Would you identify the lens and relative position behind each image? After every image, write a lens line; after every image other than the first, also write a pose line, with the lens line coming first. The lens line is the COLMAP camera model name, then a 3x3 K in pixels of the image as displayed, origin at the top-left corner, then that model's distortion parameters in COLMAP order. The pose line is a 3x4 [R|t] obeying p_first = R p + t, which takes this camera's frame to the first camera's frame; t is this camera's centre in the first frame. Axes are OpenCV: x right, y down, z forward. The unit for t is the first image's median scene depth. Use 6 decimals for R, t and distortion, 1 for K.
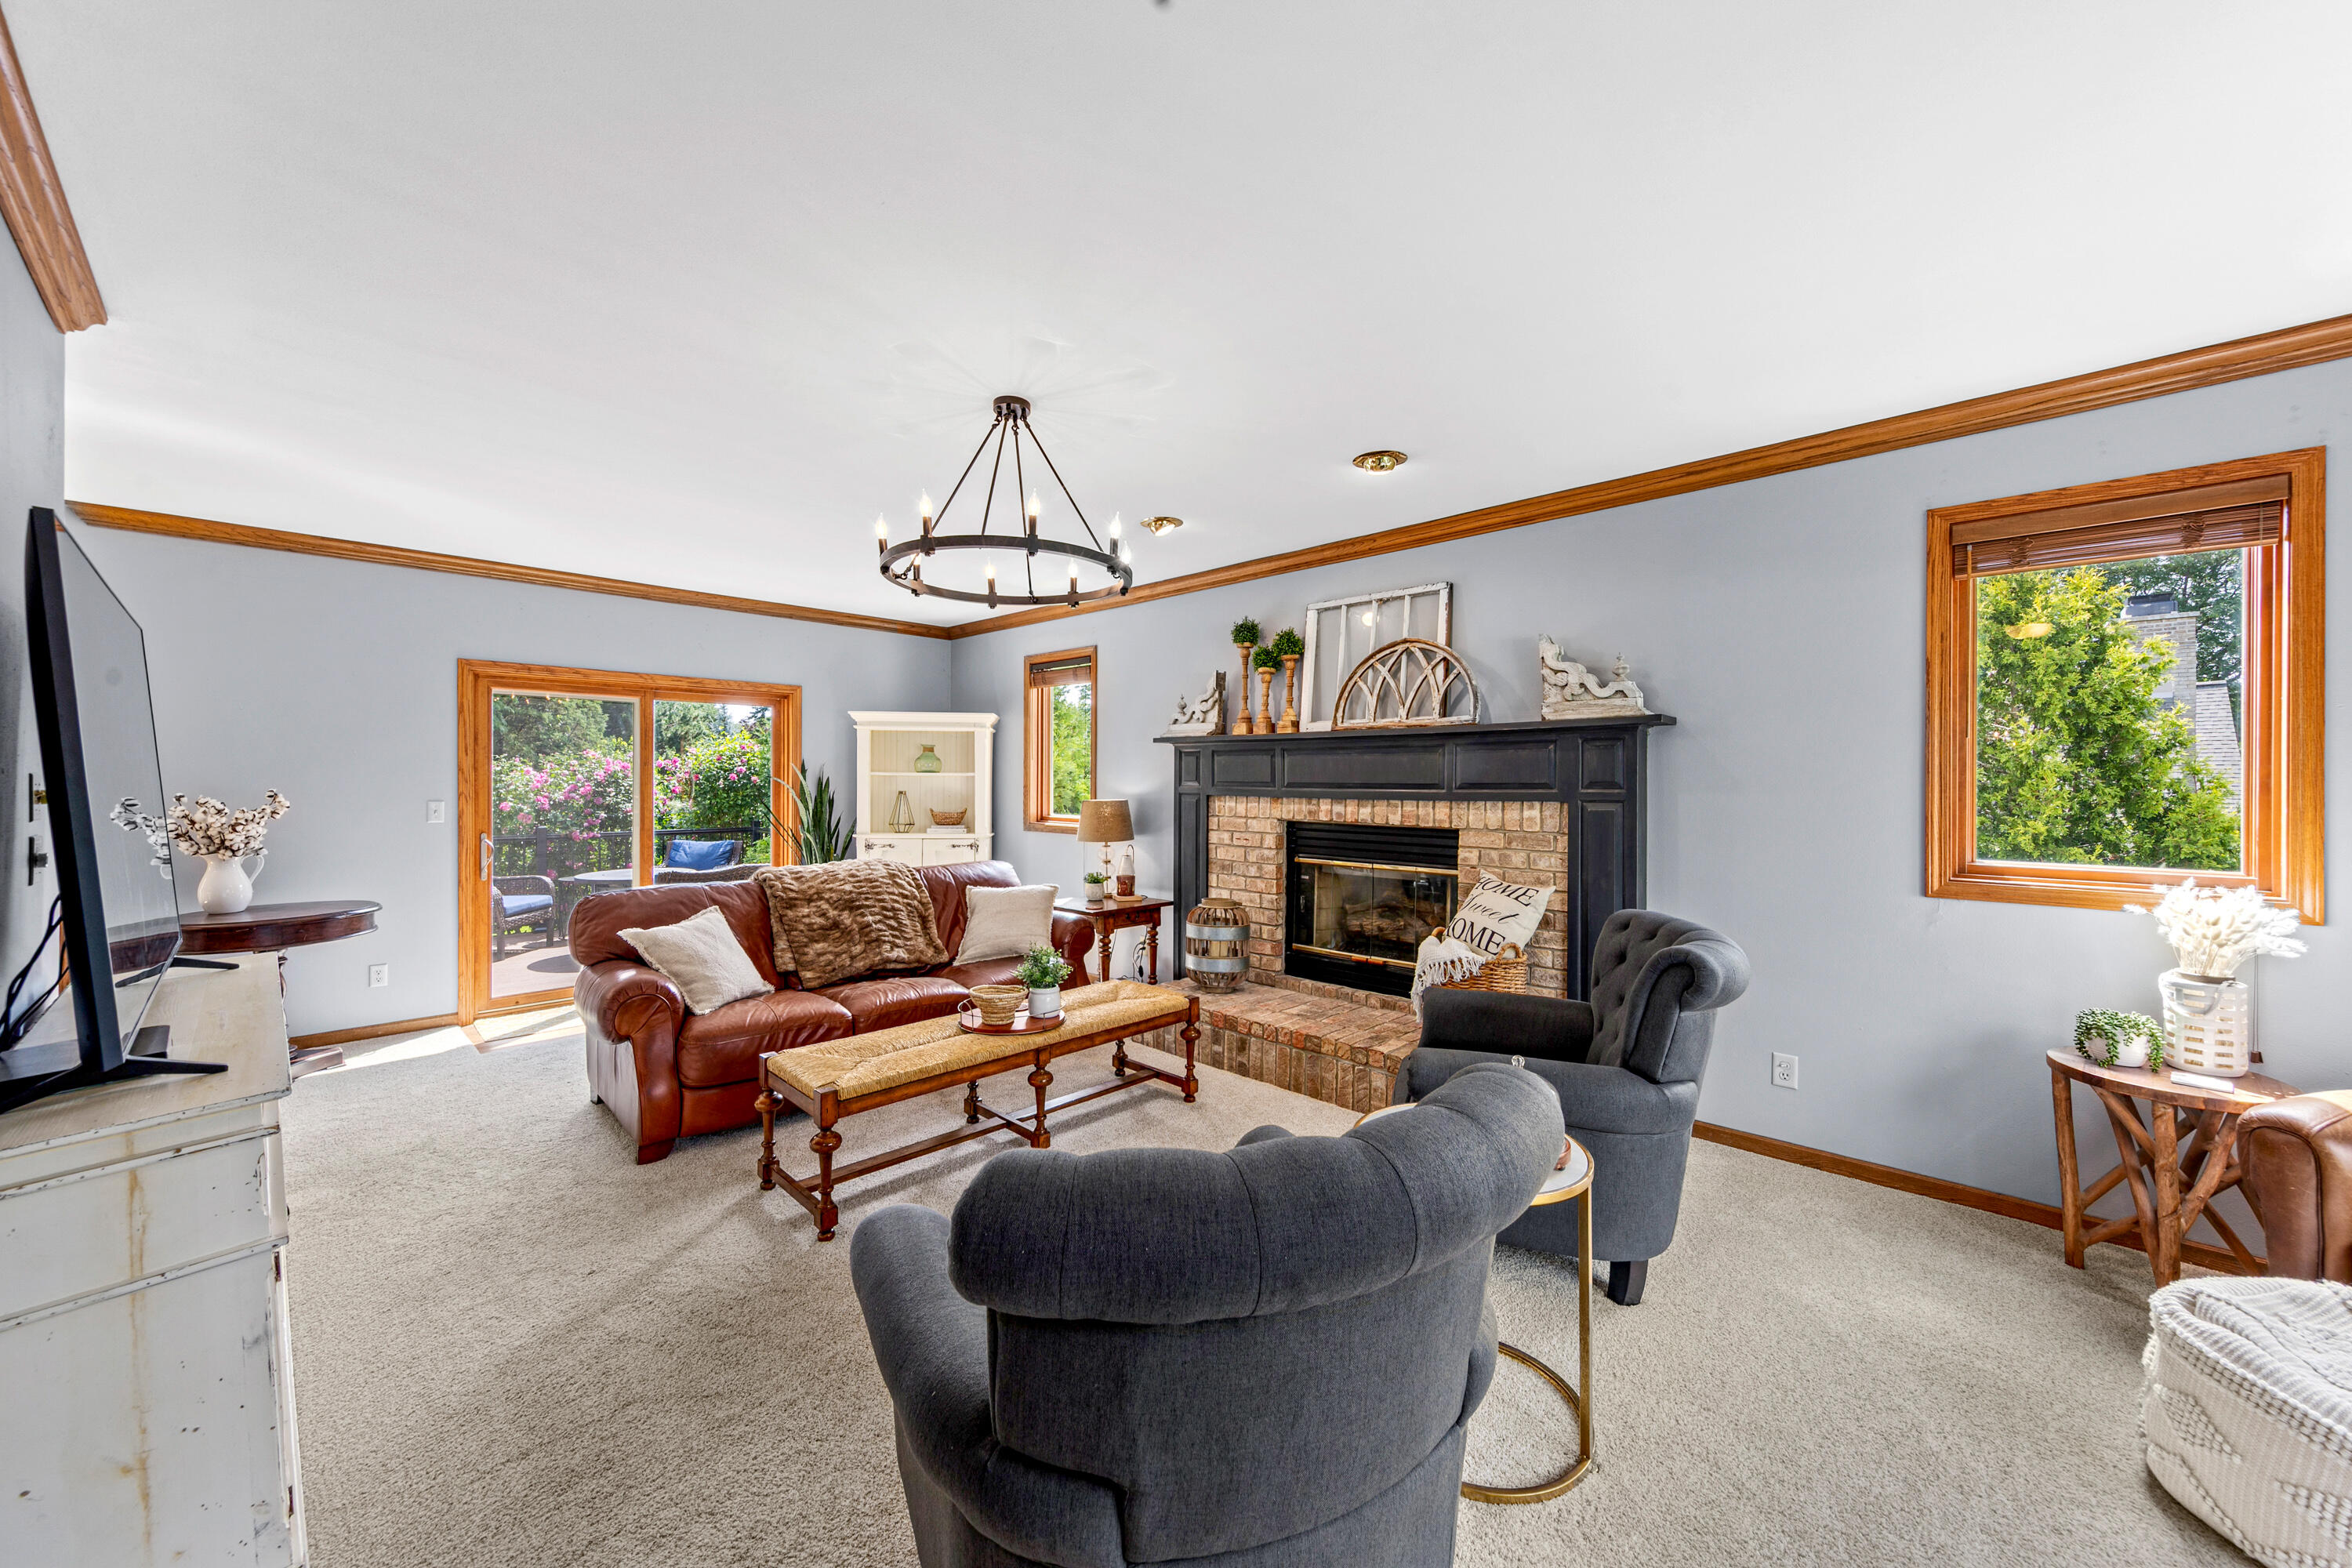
lens RADIAL K [[875.6, 0, 1184.2], [0, 875.6, 781.8], [0, 0, 1]] dist [-0.000733, -0.000029]
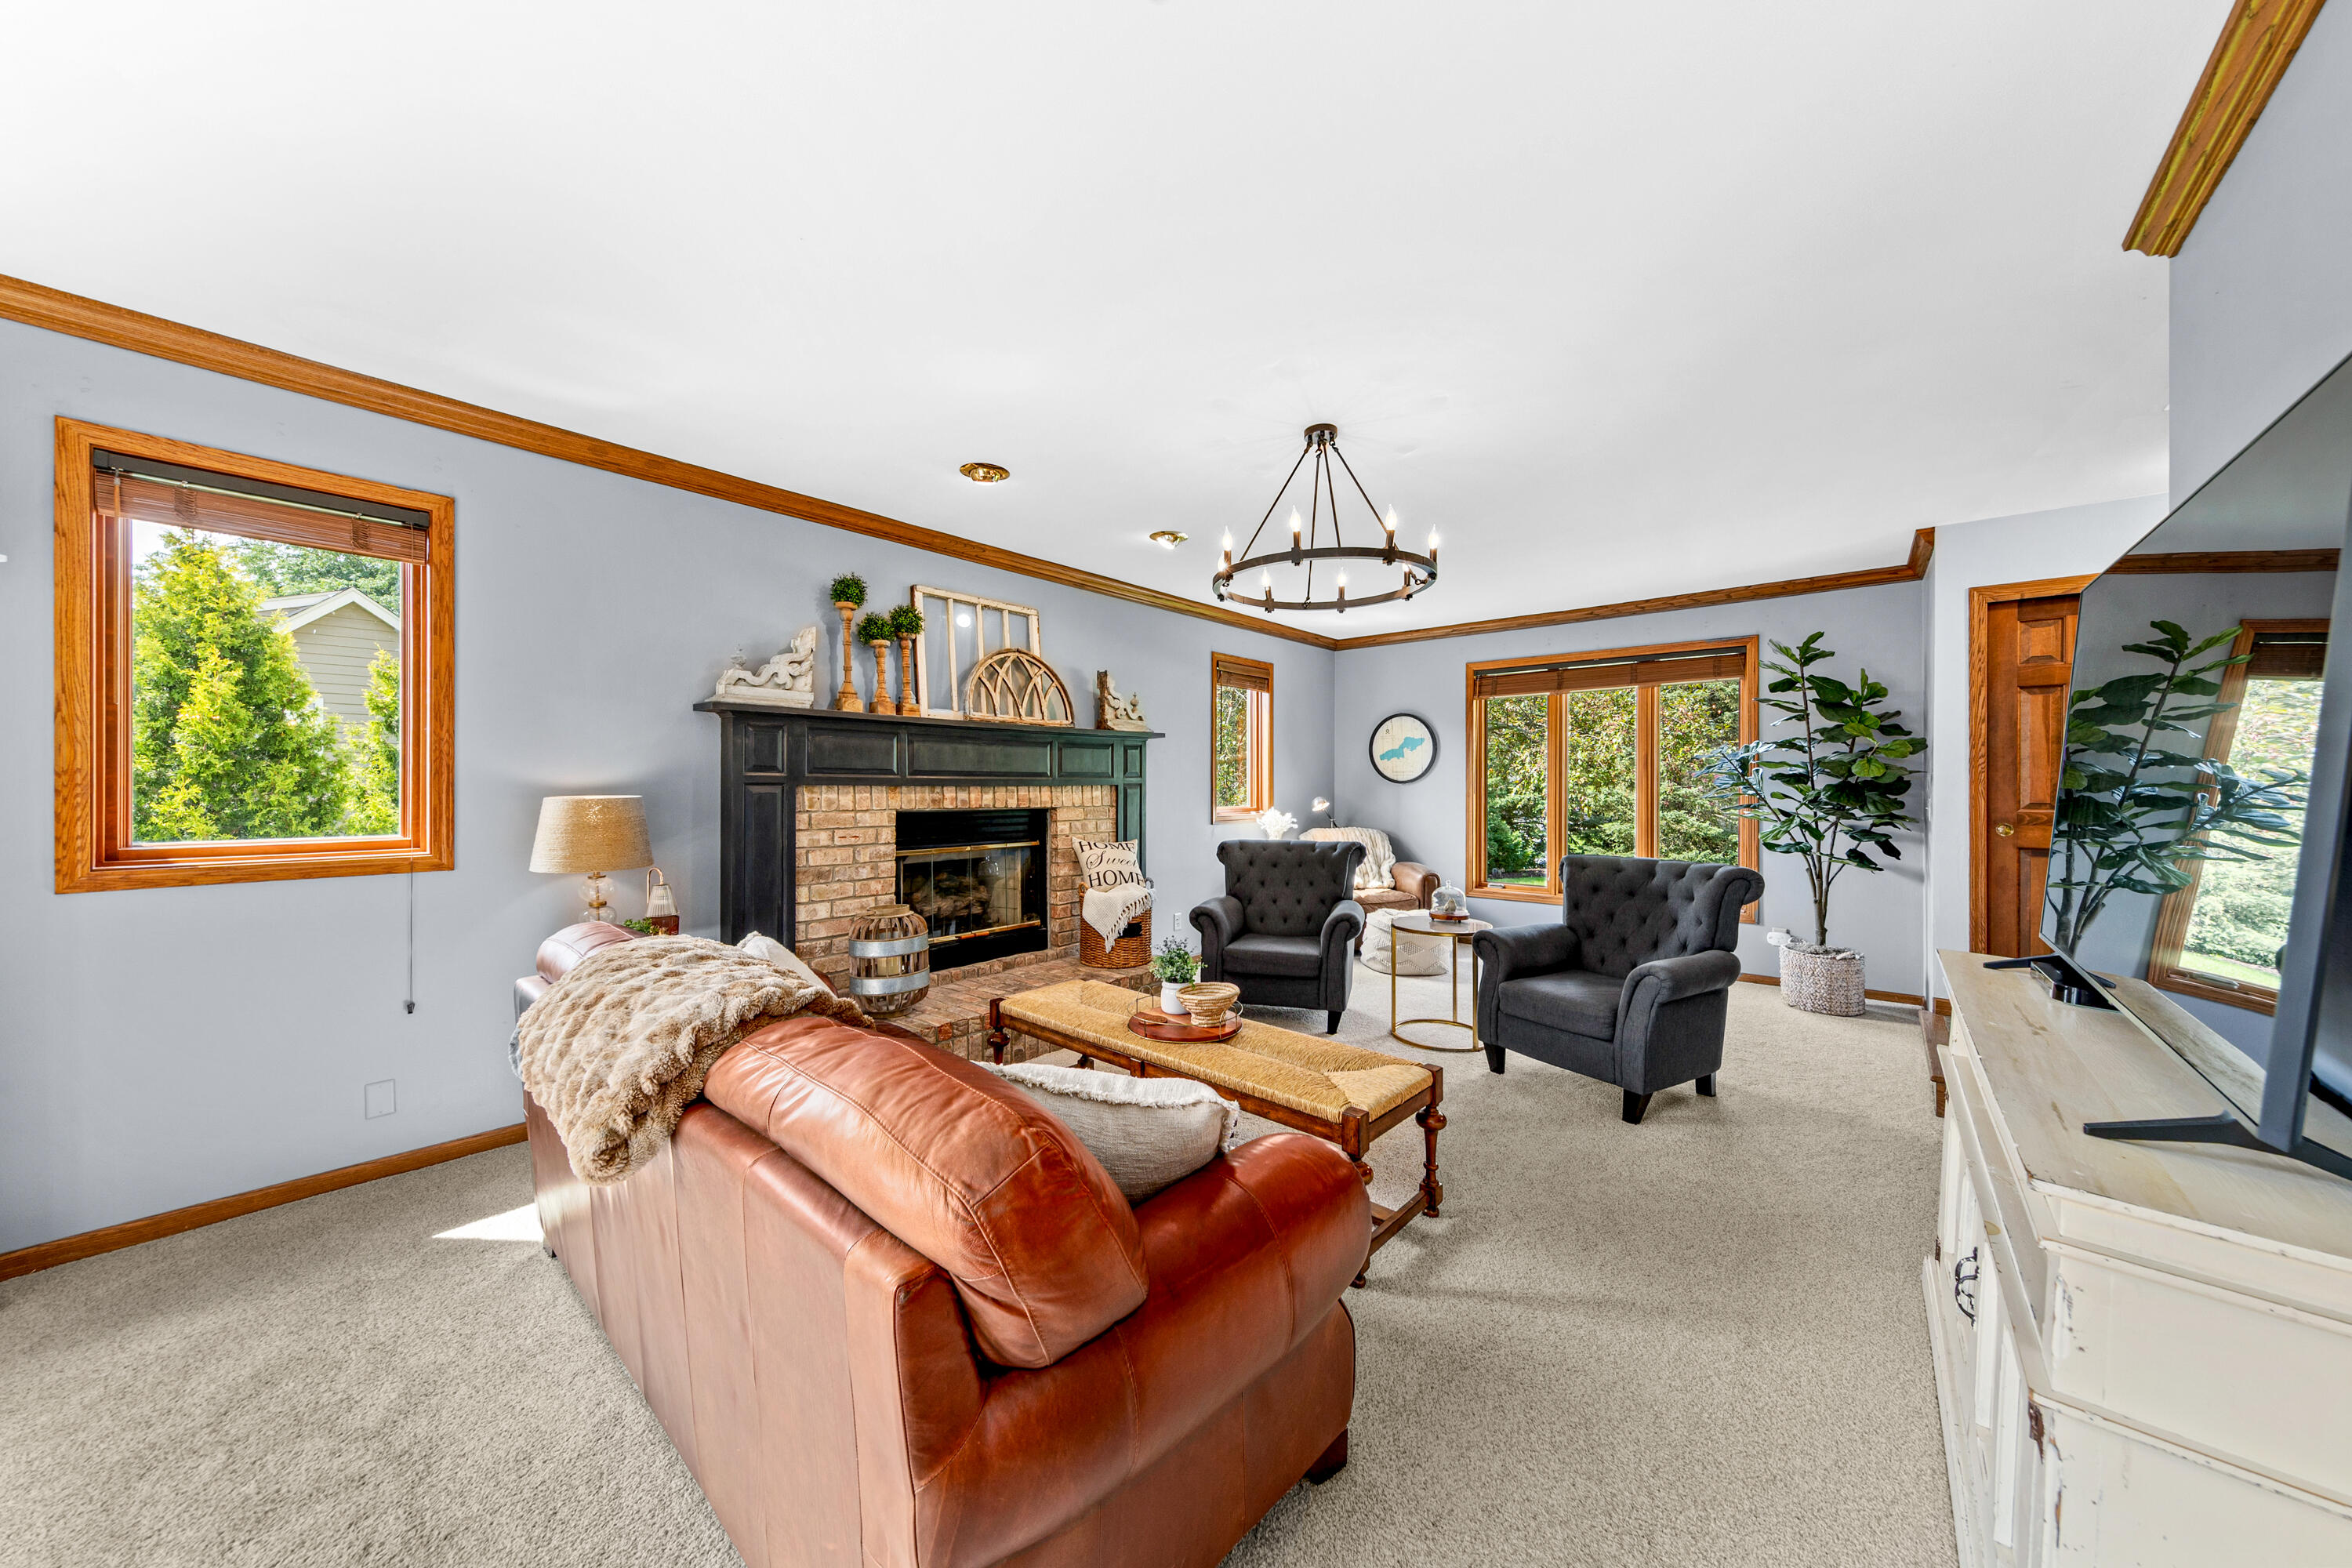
lens RADIAL K [[785.8, 0, 1183.6], [0, 785.8, 783.7], [0, 0, 1]] dist [0.000797, 0.000014]
pose [[-0.049156, -0.008442, 0.998755, -0.757086], [-0.004291, 0.999957, 0.008241, 0.007335], [-0.998782, -0.003880, -0.049190, 0.774040]]
